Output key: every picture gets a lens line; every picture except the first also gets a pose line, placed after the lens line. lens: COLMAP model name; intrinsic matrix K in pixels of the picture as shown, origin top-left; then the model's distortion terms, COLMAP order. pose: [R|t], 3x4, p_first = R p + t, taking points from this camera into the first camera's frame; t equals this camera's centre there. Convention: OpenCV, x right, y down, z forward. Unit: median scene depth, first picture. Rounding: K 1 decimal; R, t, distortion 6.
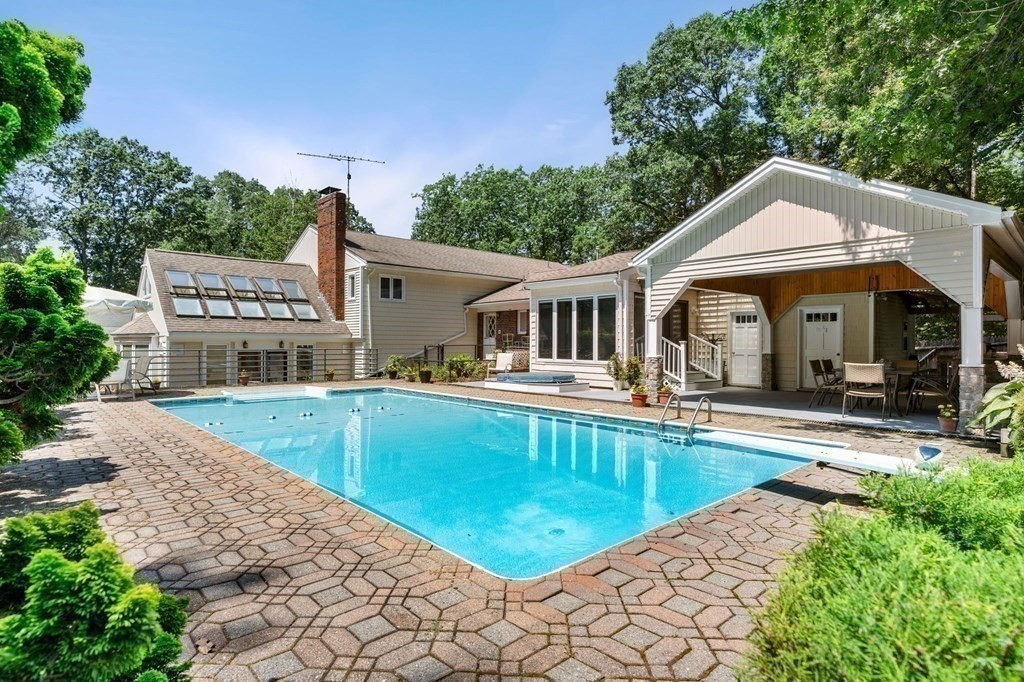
lens RADIAL K [[524.8, 0, 512.2], [0, 524.8, 341.7], [0, 0, 1]] dist [0.000034, -0.000804]
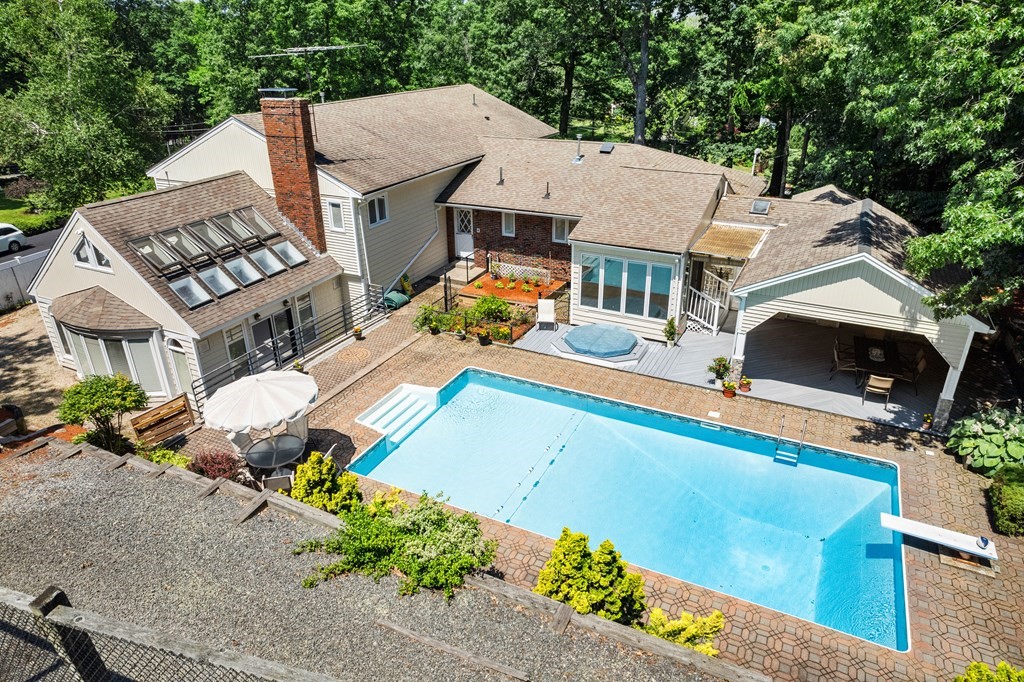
lens RADIAL K [[640.7, 0, 512.7], [0, 640.7, 338.2], [0, 0, 1]] dist [-0.035746, 0.002422]
pose [[0.935060, -0.163198, 0.314689, -0.449699], [0.012725, 0.902604, 0.430283, -0.421879], [-0.354261, -0.398336, 0.846066, -0.083976]]
